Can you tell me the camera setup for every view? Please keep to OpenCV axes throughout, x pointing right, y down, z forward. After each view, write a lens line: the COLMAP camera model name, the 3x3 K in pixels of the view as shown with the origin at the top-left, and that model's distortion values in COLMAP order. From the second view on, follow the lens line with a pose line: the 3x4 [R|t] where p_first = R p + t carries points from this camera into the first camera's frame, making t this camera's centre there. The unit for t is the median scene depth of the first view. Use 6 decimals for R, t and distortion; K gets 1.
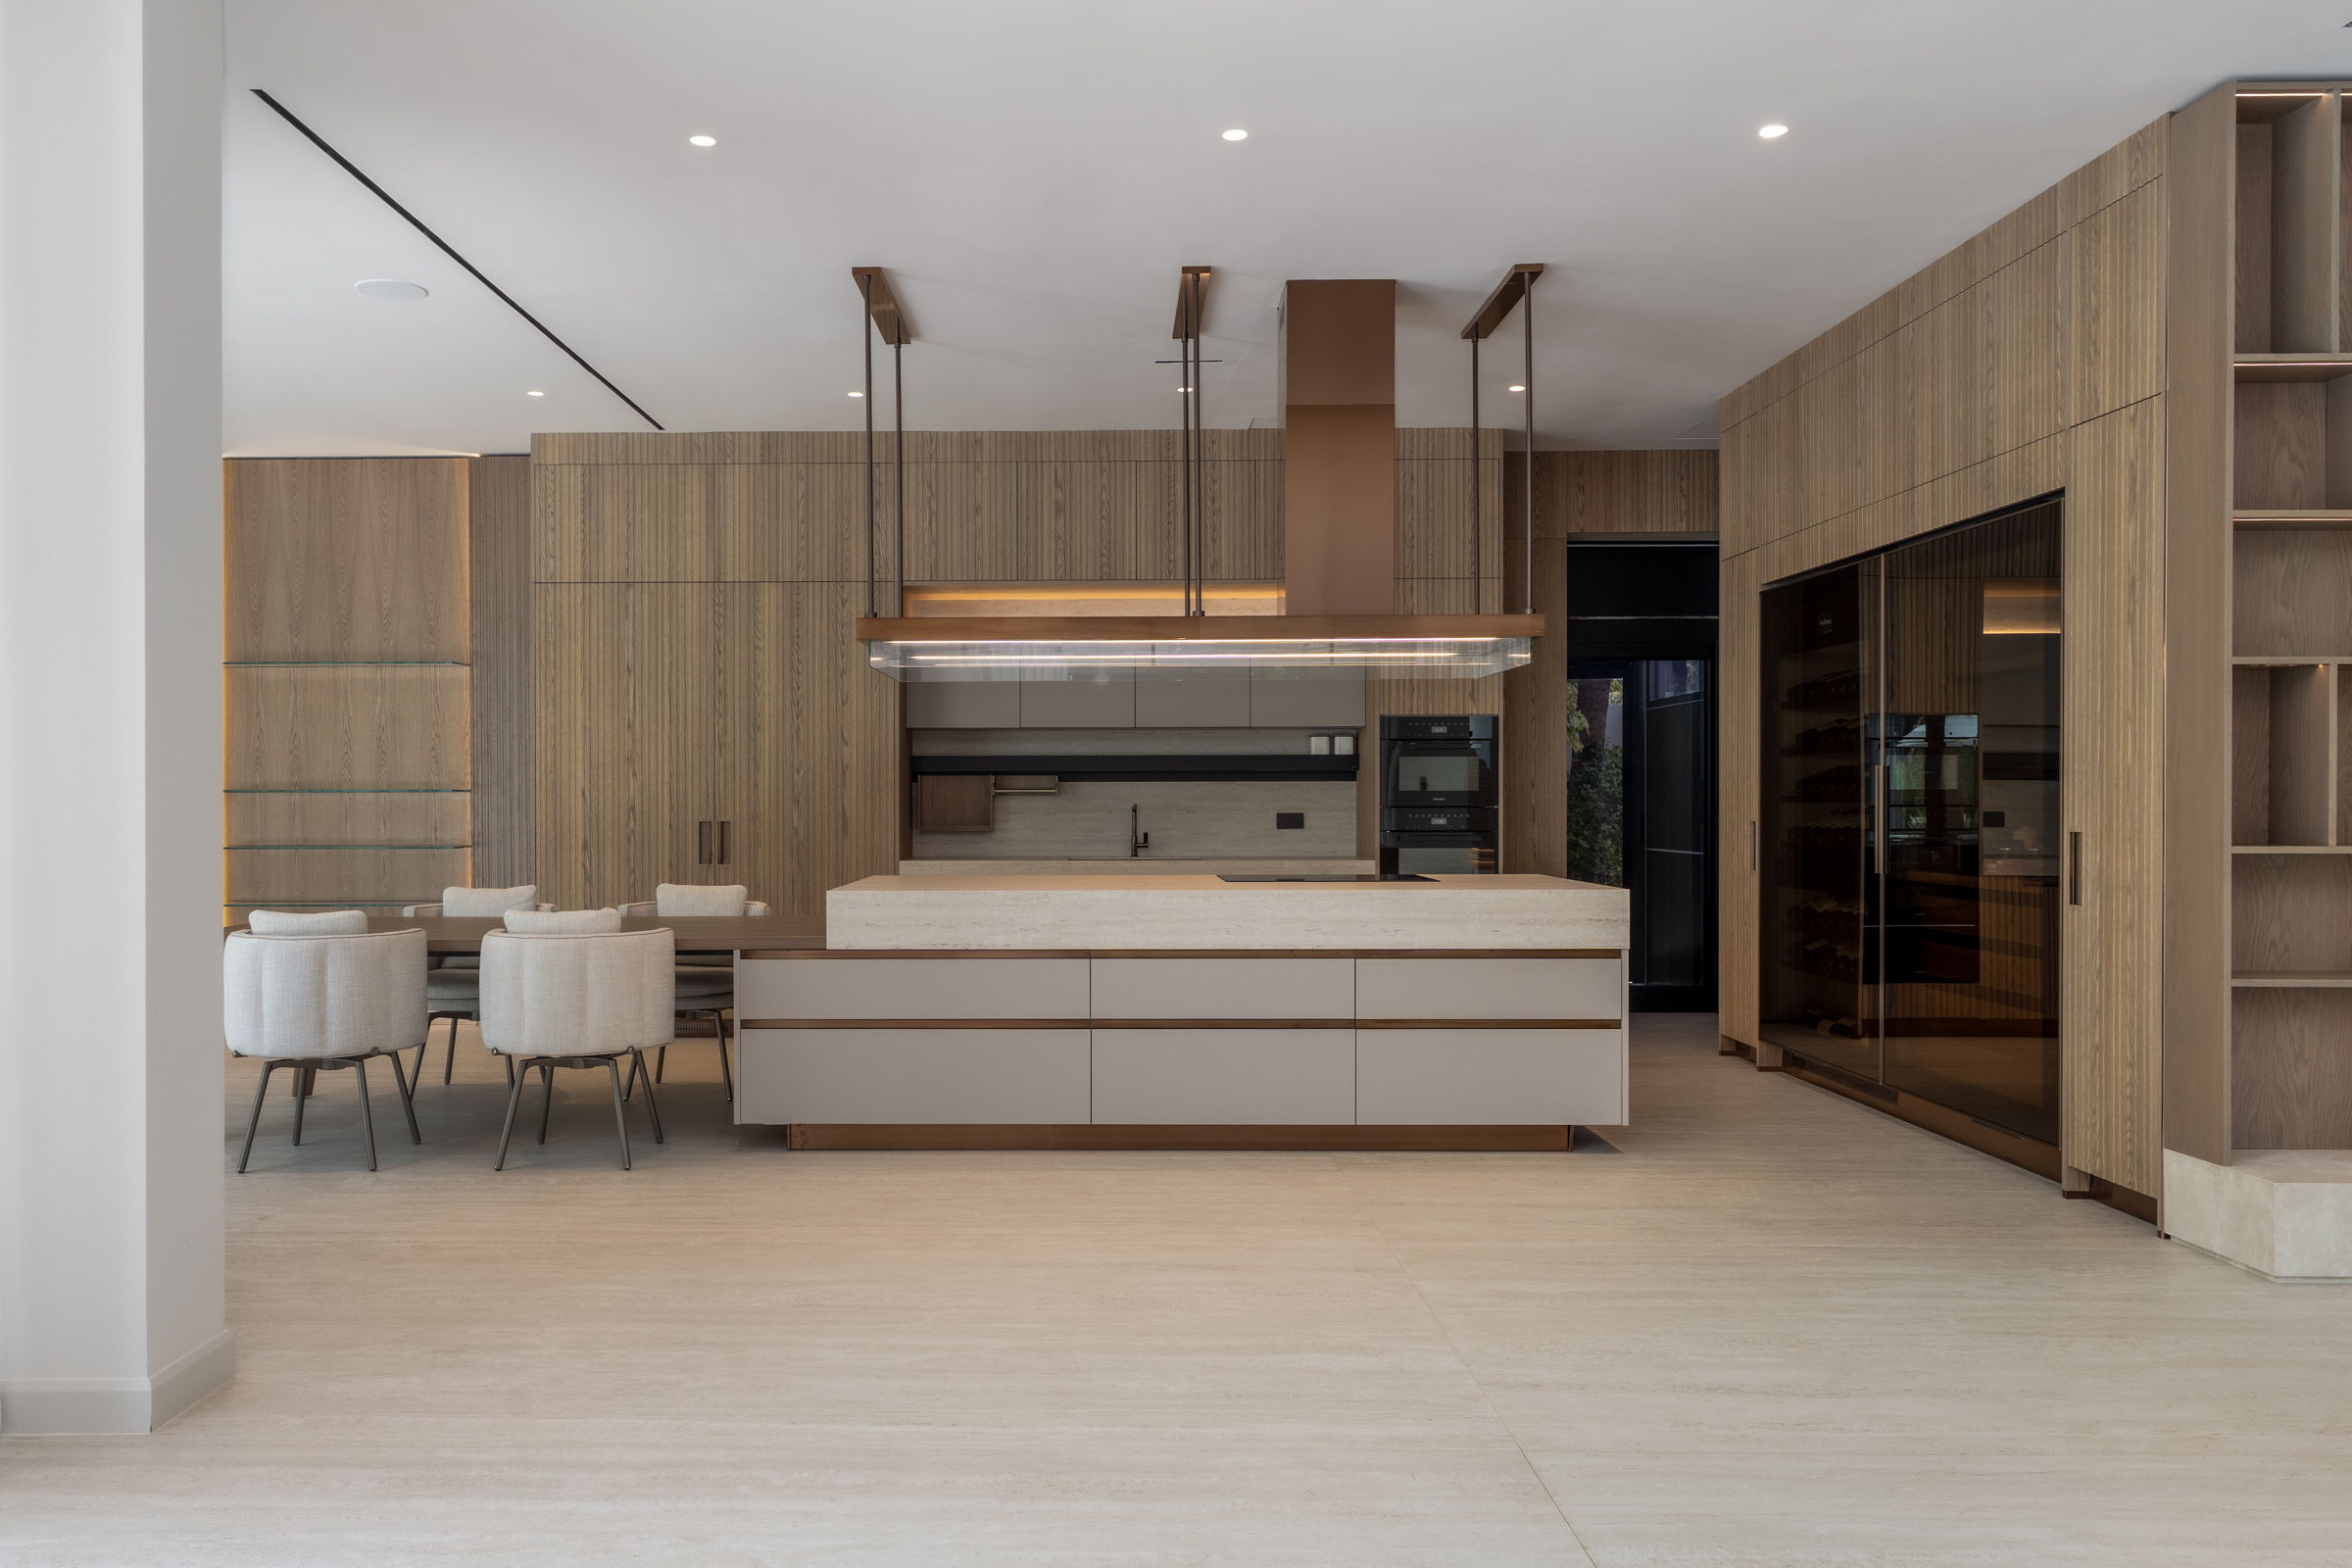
lens RADIAL K [[1826.7, 0, 1172.7], [0, 1826.7, 797.0], [0, 0, 1]] dist [0.013966, 0.003365]
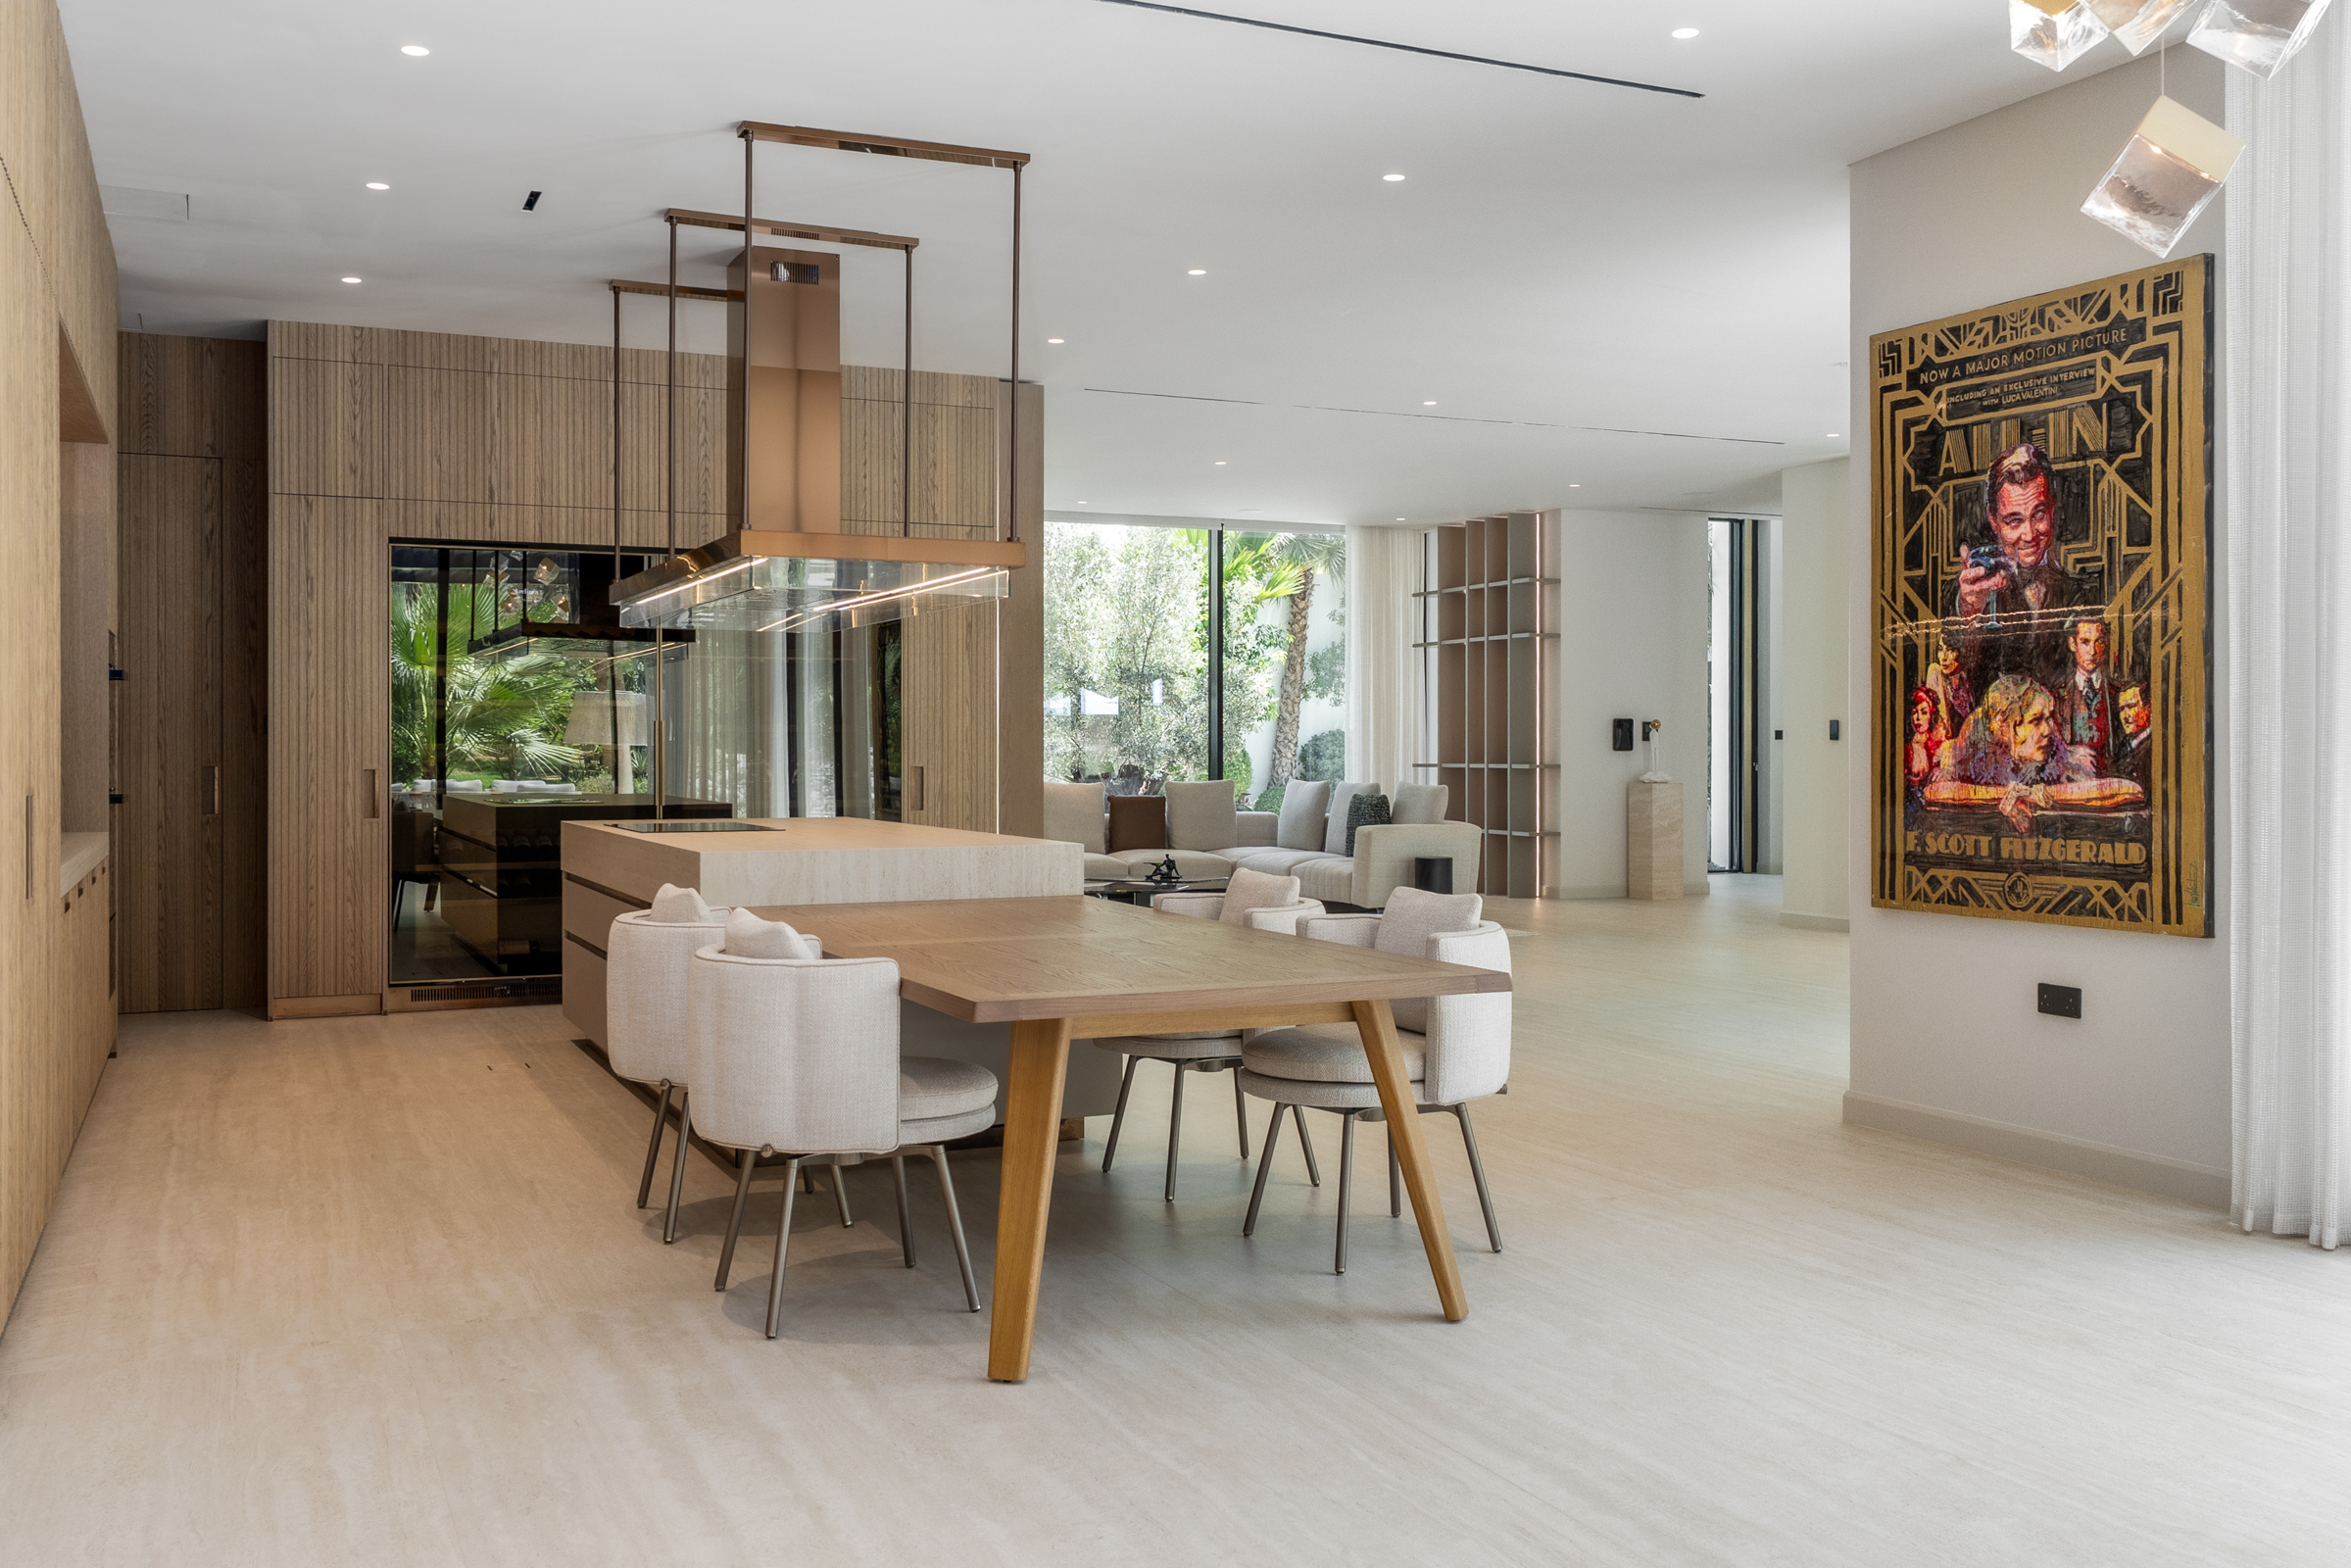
lens RADIAL K [[2027.5, 0, 1165.2], [0, 2027.5, 747.3], [0, 0, 1]] dist [0.012195, 0.000797]
pose [[-0.391282, 0.001720, 0.920269, -1.526332], [0.000971, 0.999998, -0.001456, 0.004931], [-0.920270, 0.000324, -0.391283, 1.783718]]
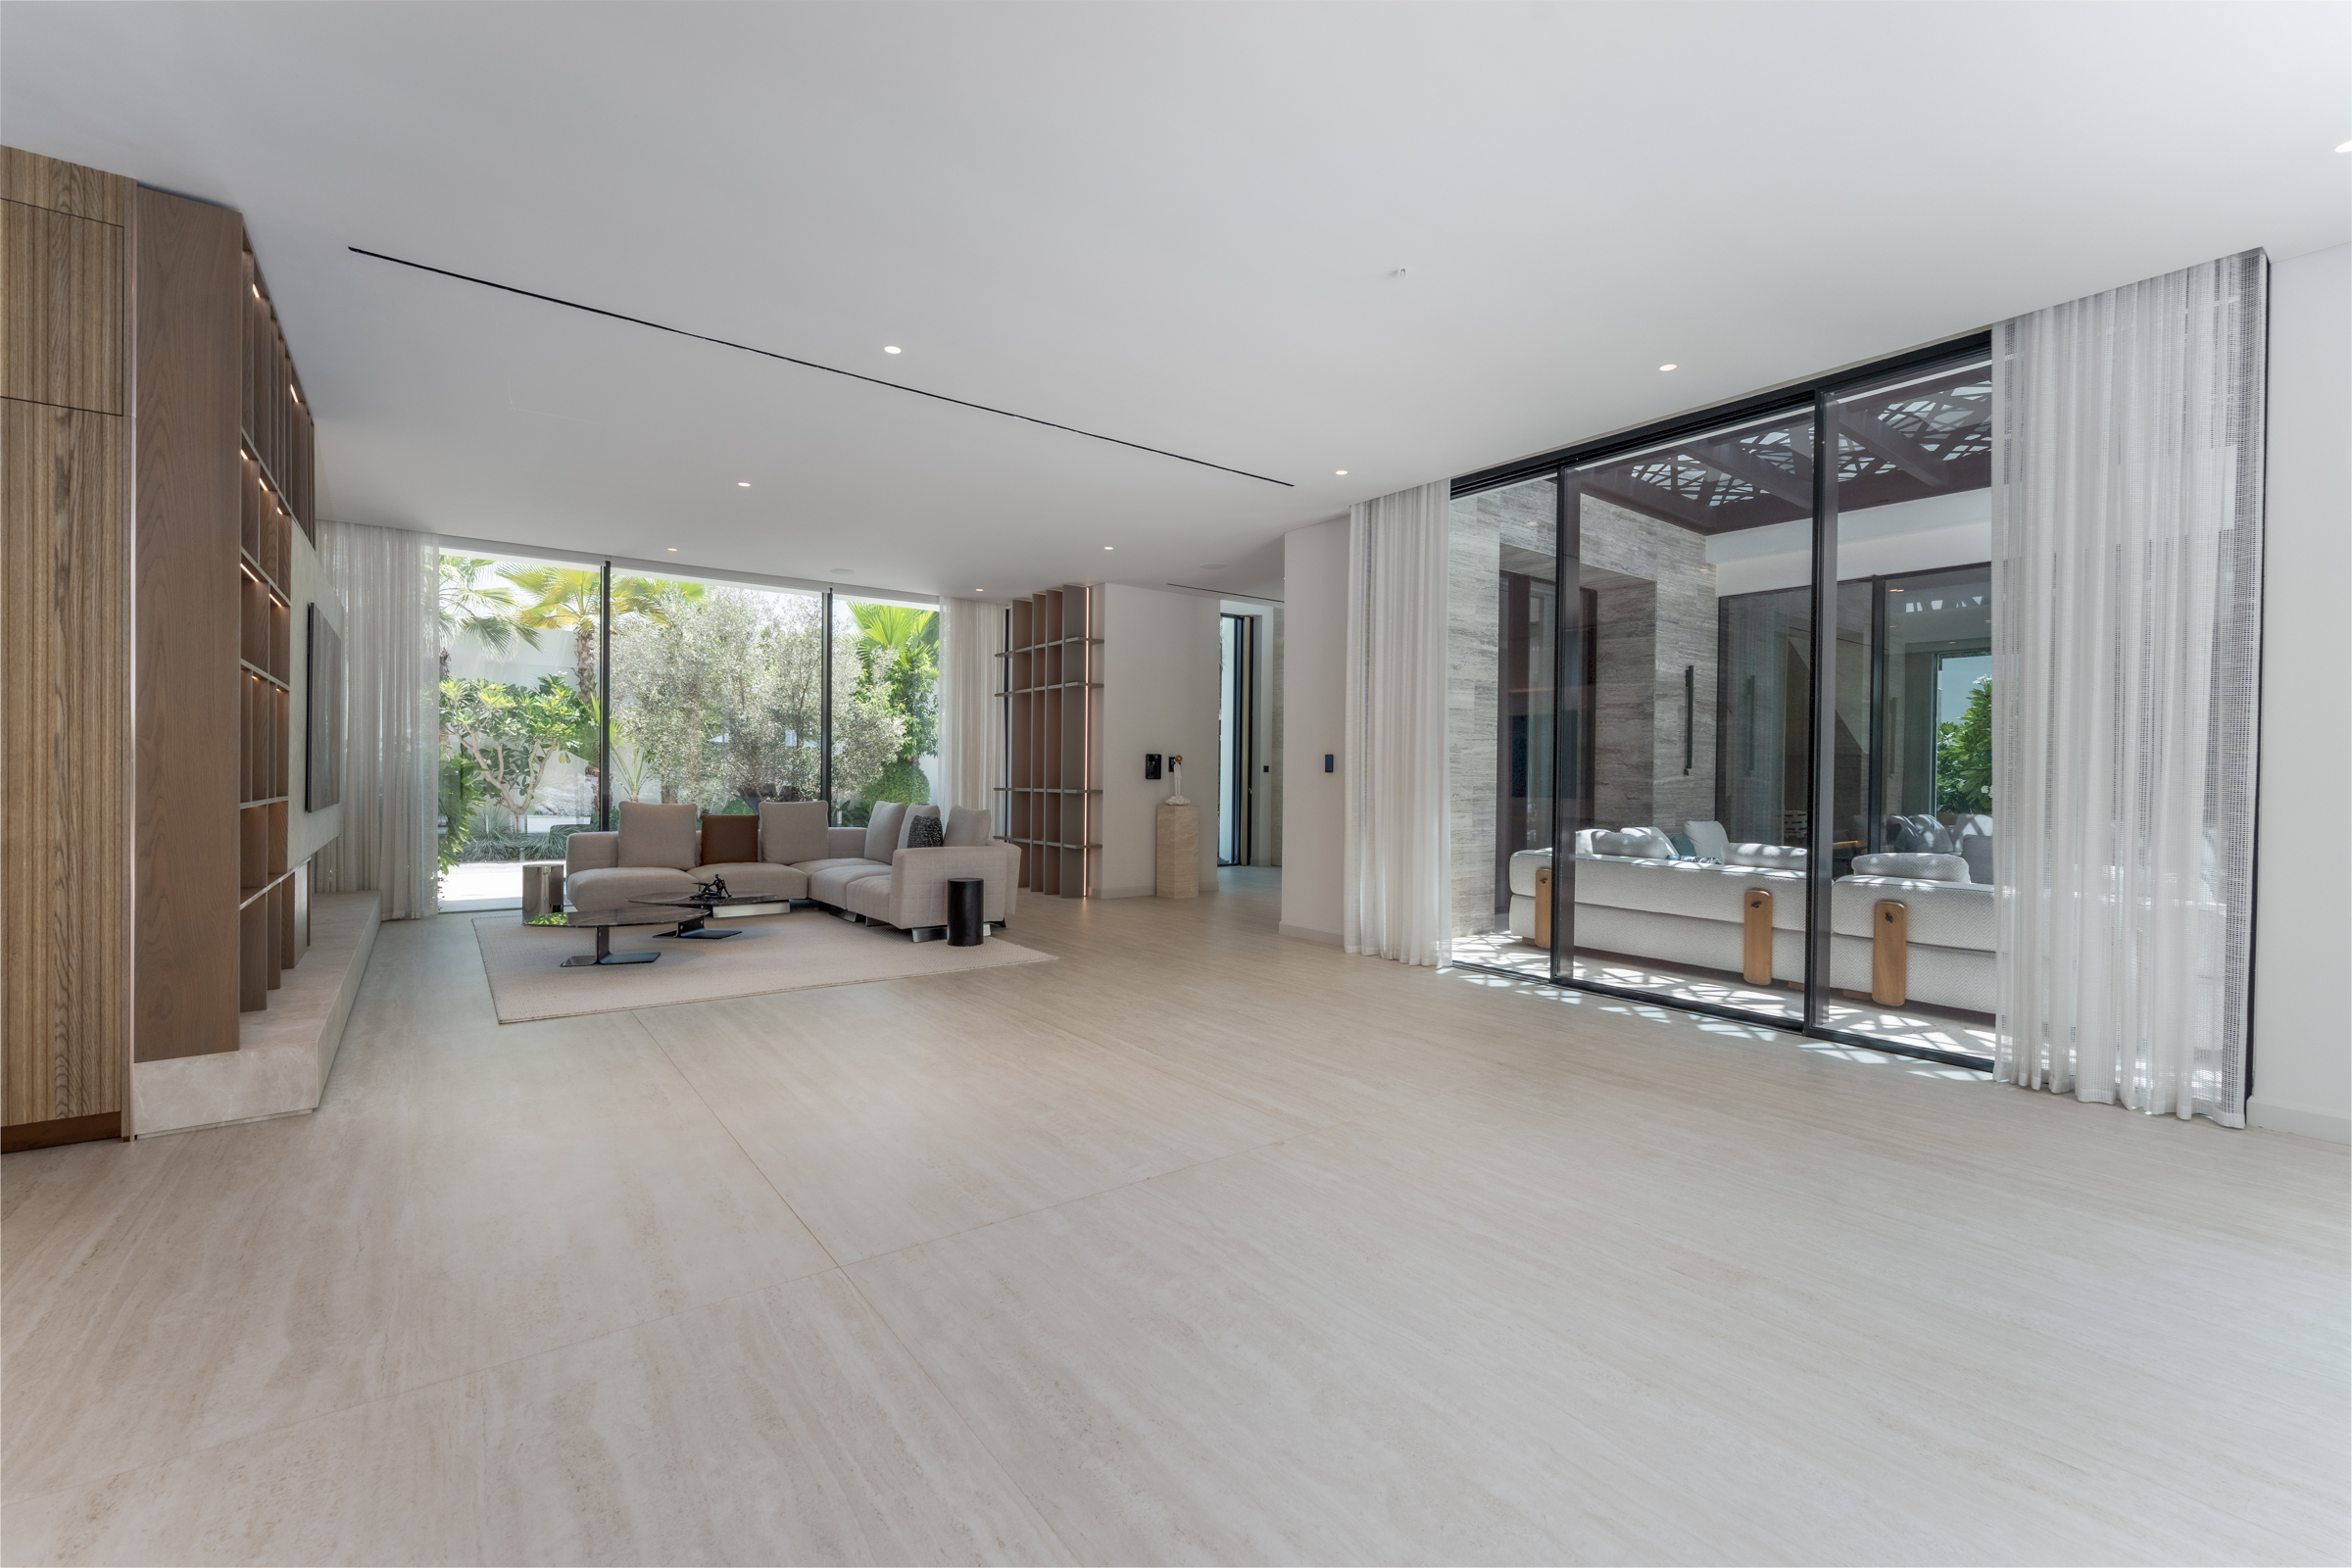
lens RADIAL K [[975.1, 0, 1167.6], [0, 975.1, 782.3], [0, 0, 1]] dist [-0.002914, -0.000216]
pose [[-0.574105, -0.008820, 0.818734, -0.375356], [-0.008985, 0.999950, 0.004472, 0.002869], [-0.818732, -0.004788, -0.574156, 0.884058]]
